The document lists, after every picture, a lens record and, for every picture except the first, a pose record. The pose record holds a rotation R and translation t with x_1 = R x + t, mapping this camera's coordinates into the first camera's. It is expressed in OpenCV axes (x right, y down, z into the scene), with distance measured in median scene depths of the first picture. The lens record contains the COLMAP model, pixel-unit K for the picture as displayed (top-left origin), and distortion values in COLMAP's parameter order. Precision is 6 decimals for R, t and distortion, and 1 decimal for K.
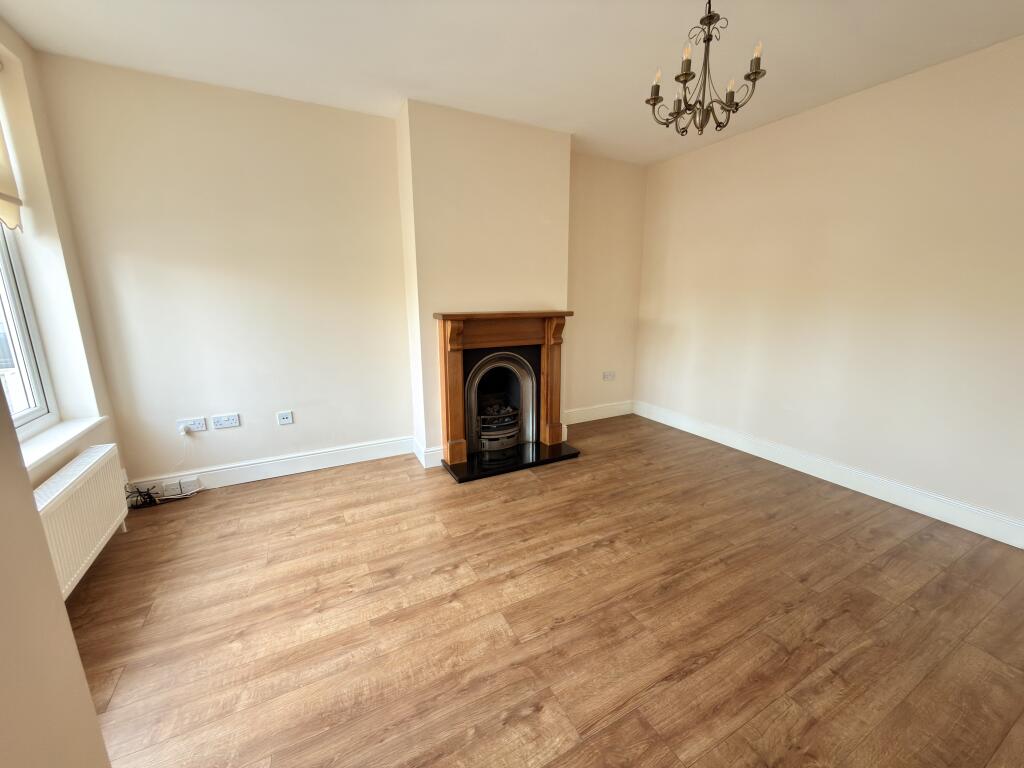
lens RADIAL K [[407.1, 0, 512.8], [0, 407.1, 384.1], [0, 0, 1]] dist [-0.000544, 0.000275]
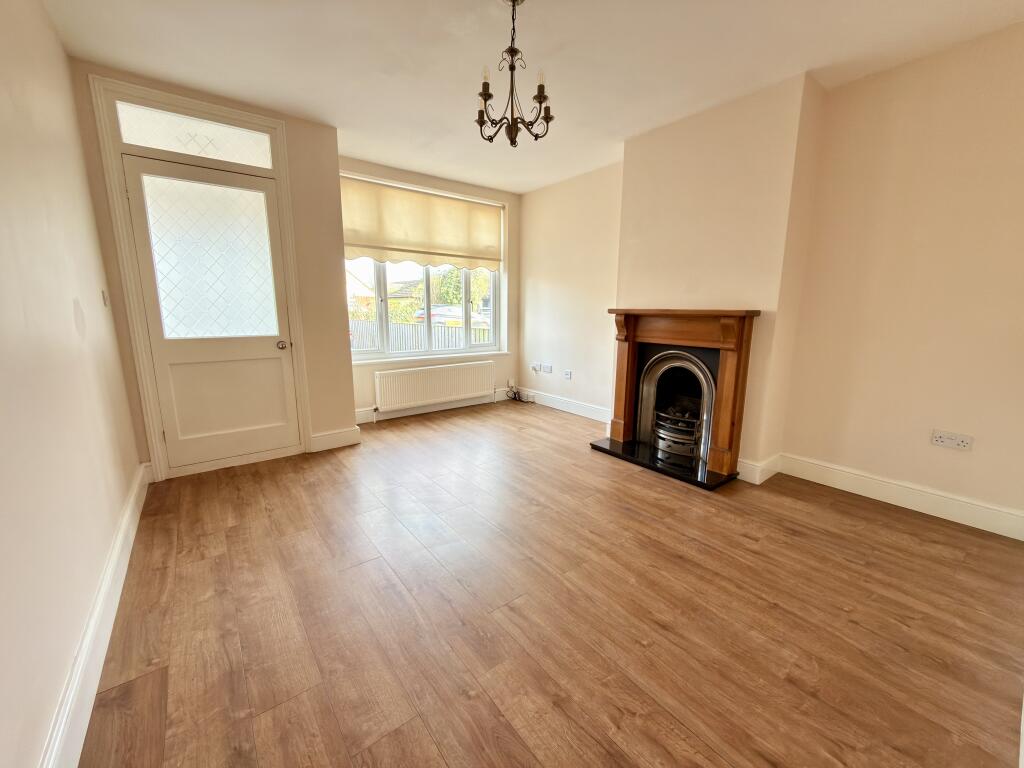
lens RADIAL K [[407.1, 0, 513.5], [0, 407.1, 383.5], [0, 0, 1]] dist [-0.000544, 0.000275]
pose [[0.175259, 0.182648, -0.967432, 0.950616], [-0.220136, 0.965032, 0.142315, -0.062416], [0.959596, 0.188025, 0.209338, 0.481942]]
